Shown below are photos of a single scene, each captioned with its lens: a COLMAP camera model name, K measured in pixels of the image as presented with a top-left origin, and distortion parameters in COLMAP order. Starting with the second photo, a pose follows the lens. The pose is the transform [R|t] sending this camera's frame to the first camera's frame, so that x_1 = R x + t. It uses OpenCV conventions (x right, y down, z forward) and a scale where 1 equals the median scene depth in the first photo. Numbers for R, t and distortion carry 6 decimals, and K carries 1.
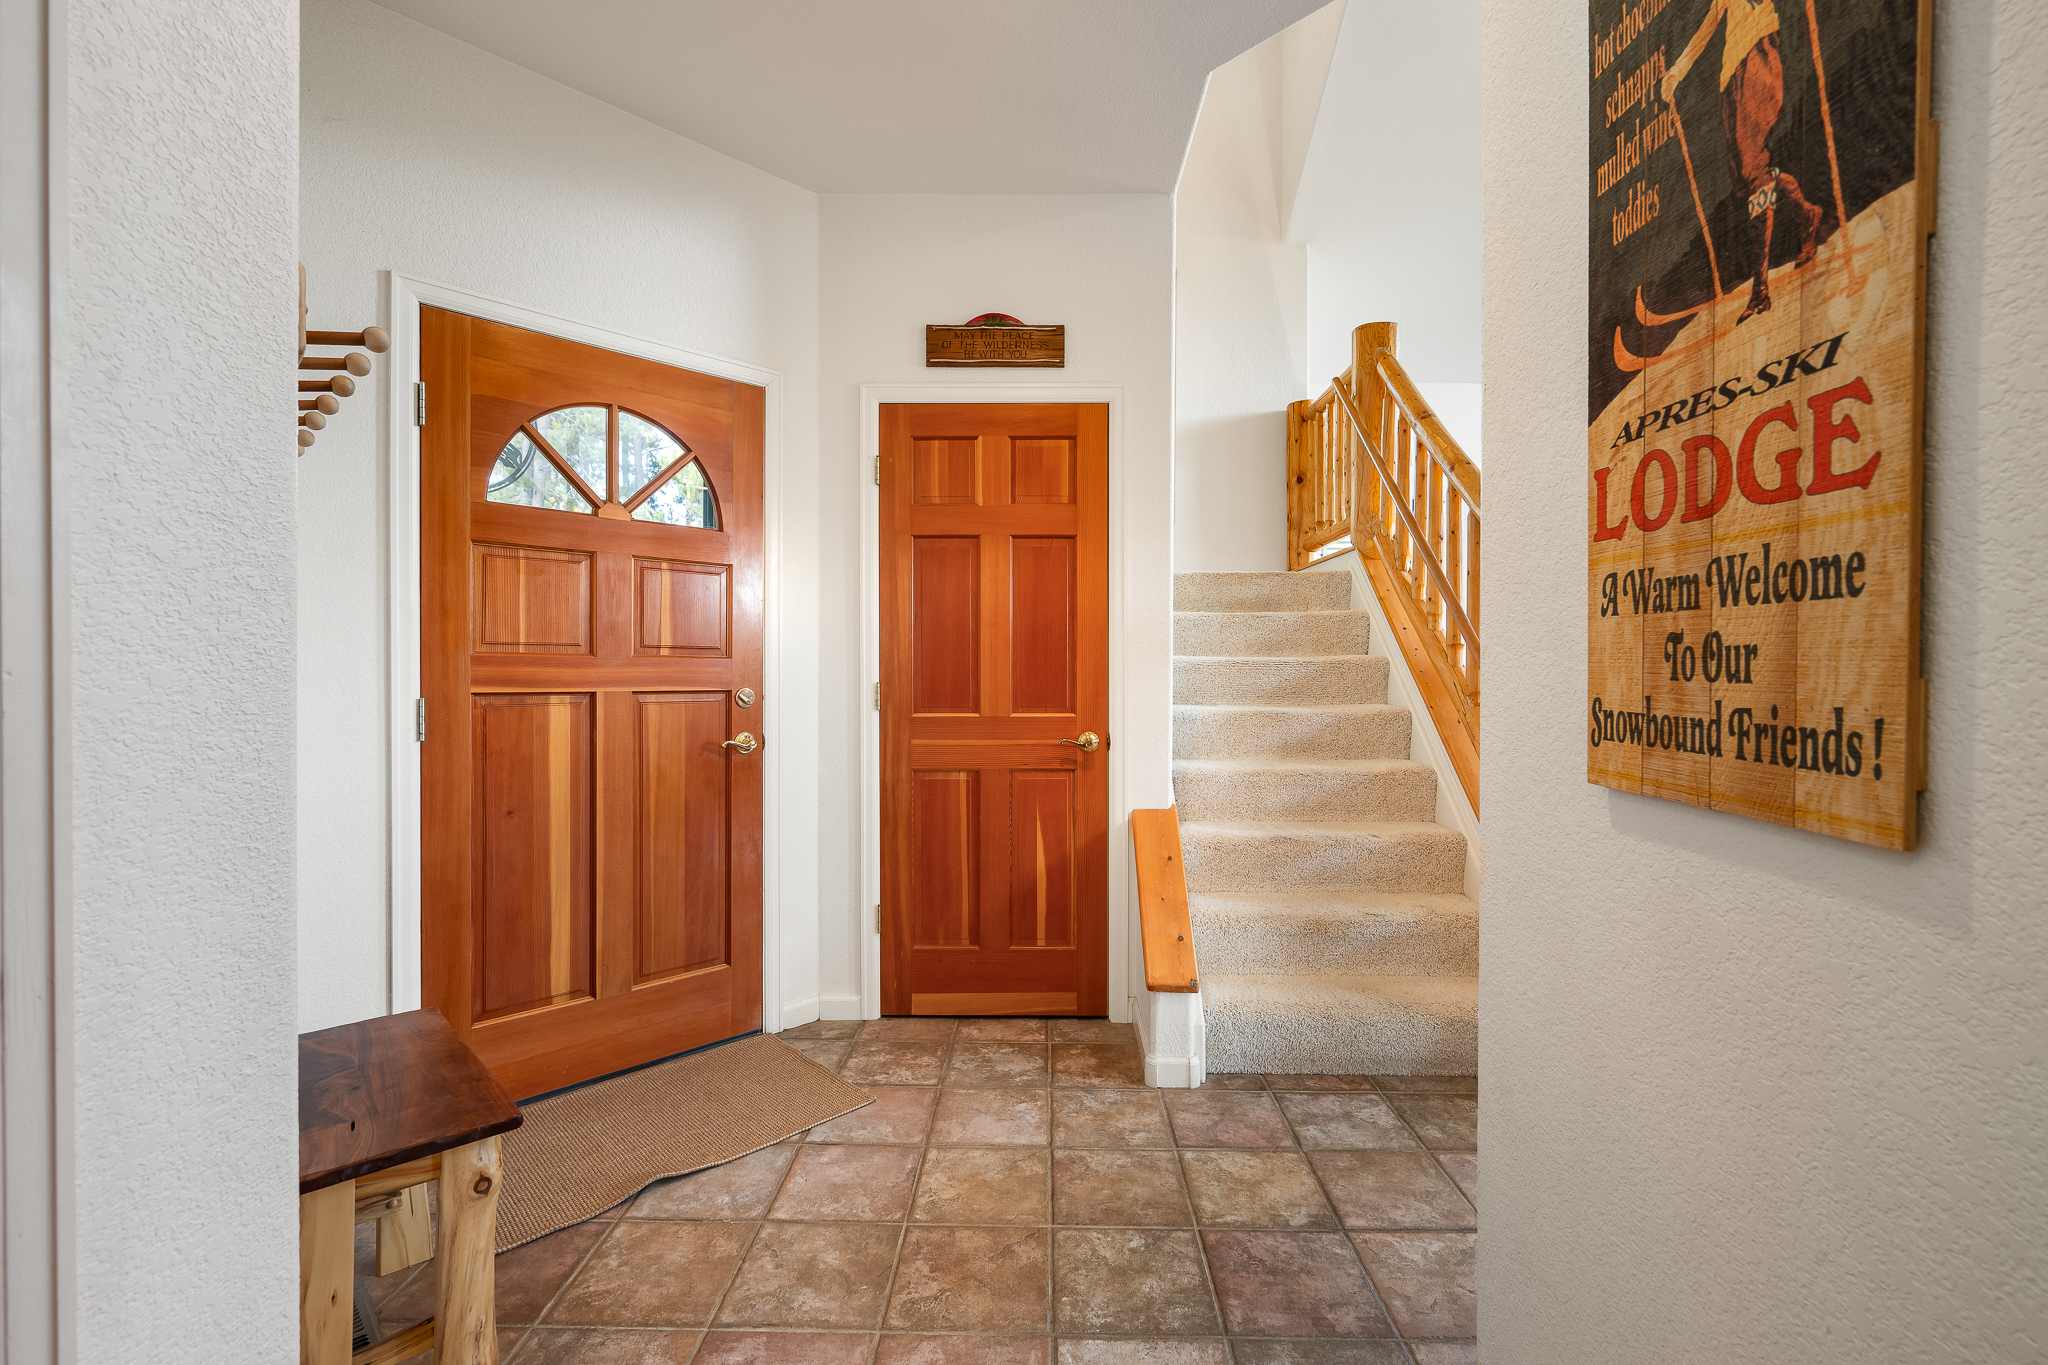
lens RADIAL K [[861.3, 0, 1015.0], [0, 861.3, 666.7], [0, 0, 1]] dist [0.002449, 0.000482]
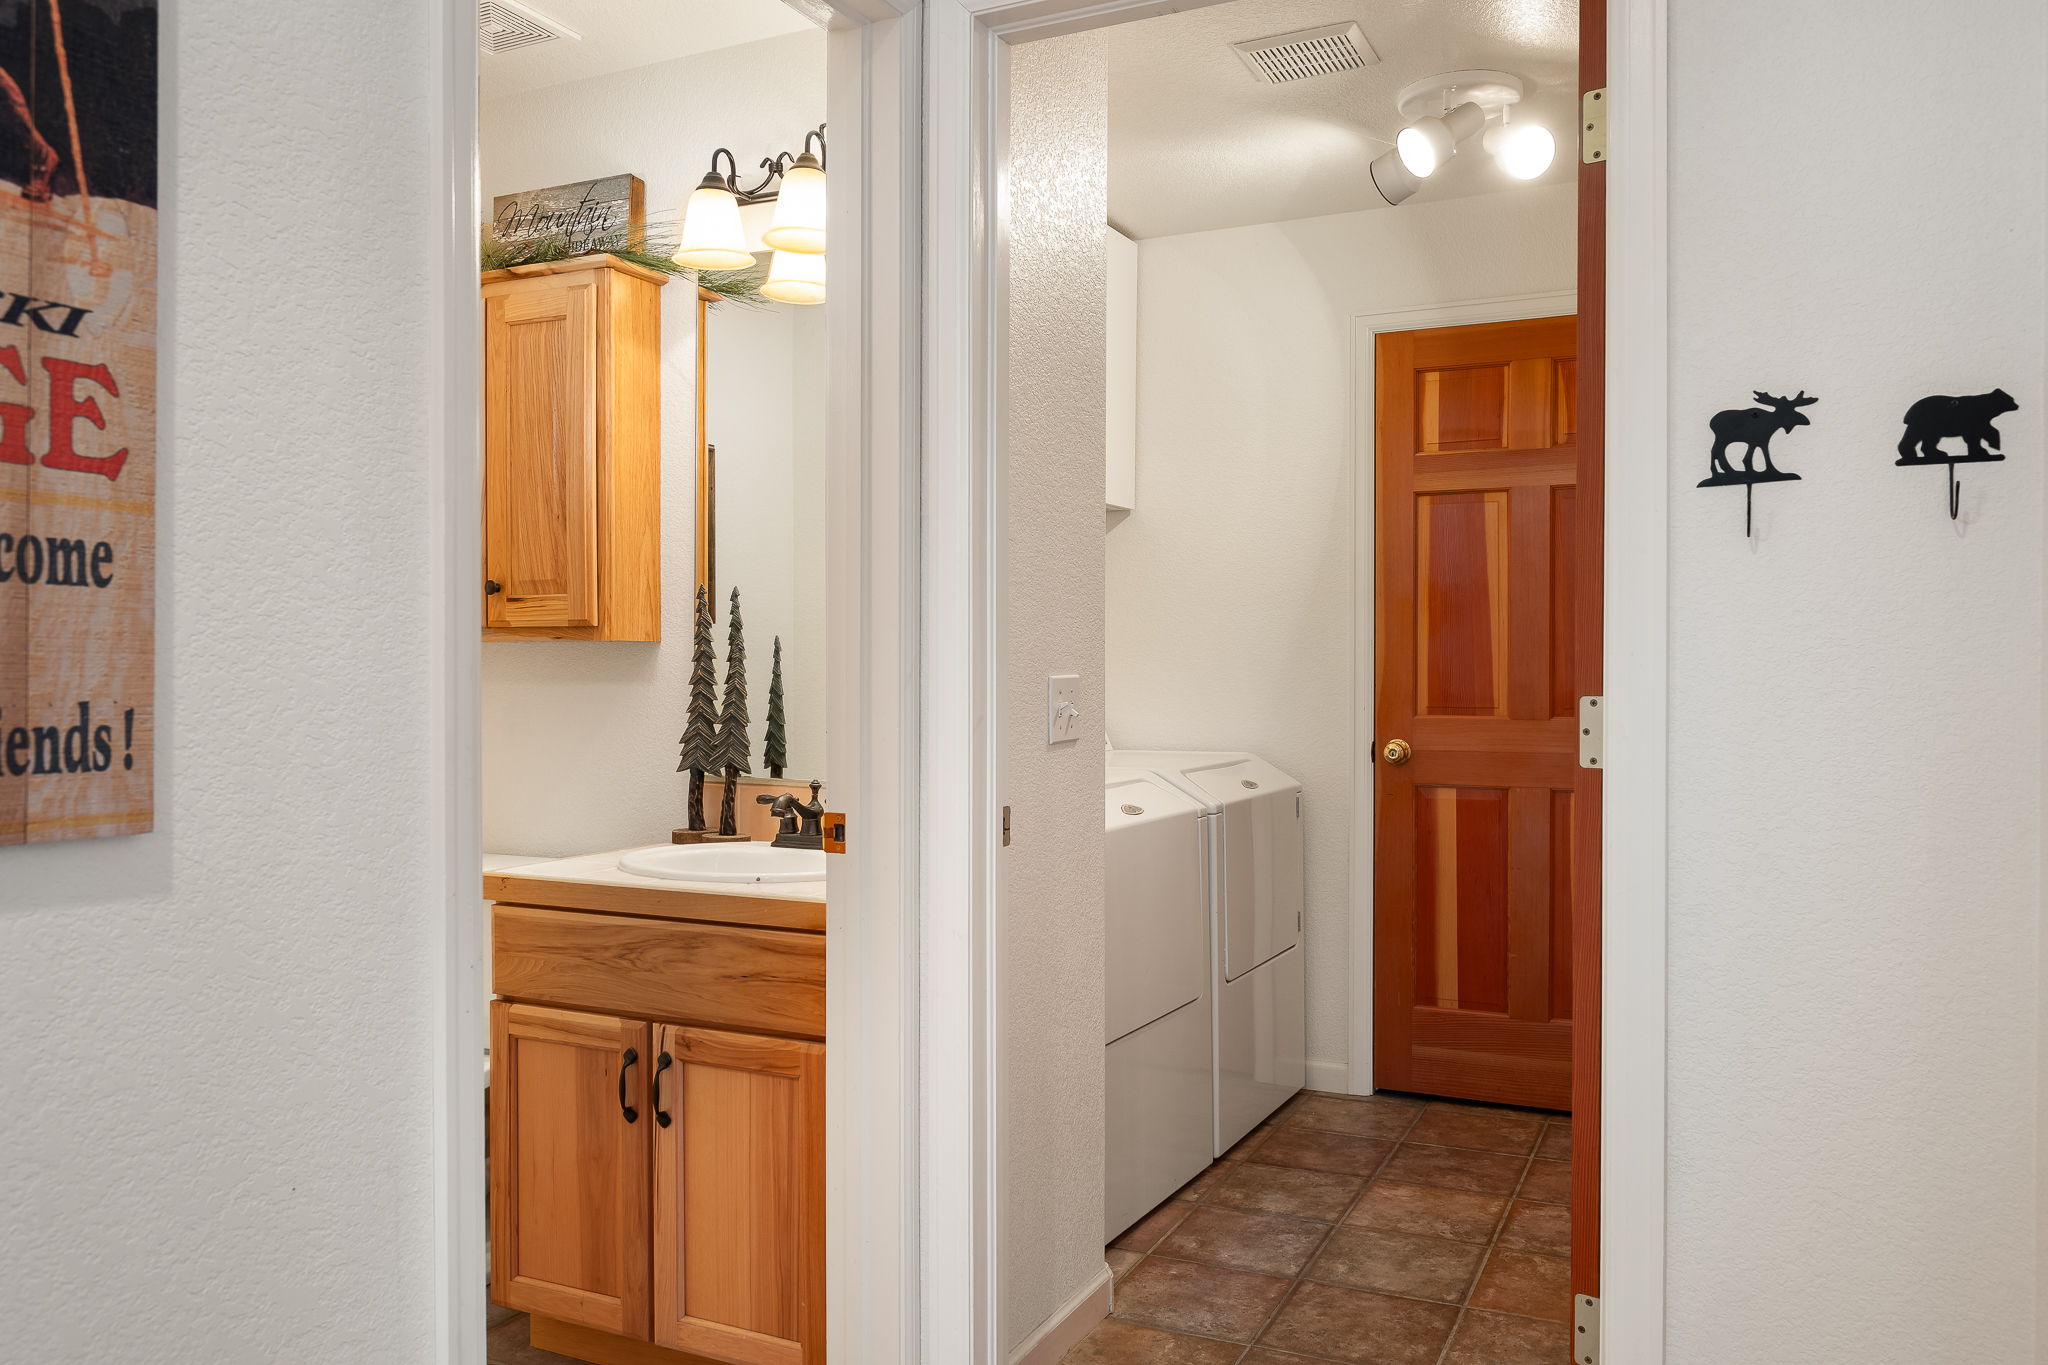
lens RADIAL K [[1522.6, 0, 1025.6], [0, 1522.6, 680.4], [0, 0, 1]] dist [-0.003985, -0.001615]
pose [[-0.911293, -0.001380, 0.411756, -0.674356], [0.000871, 0.999986, 0.005279, 0.015922], [-0.411757, 0.005169, -0.911279, 2.091809]]
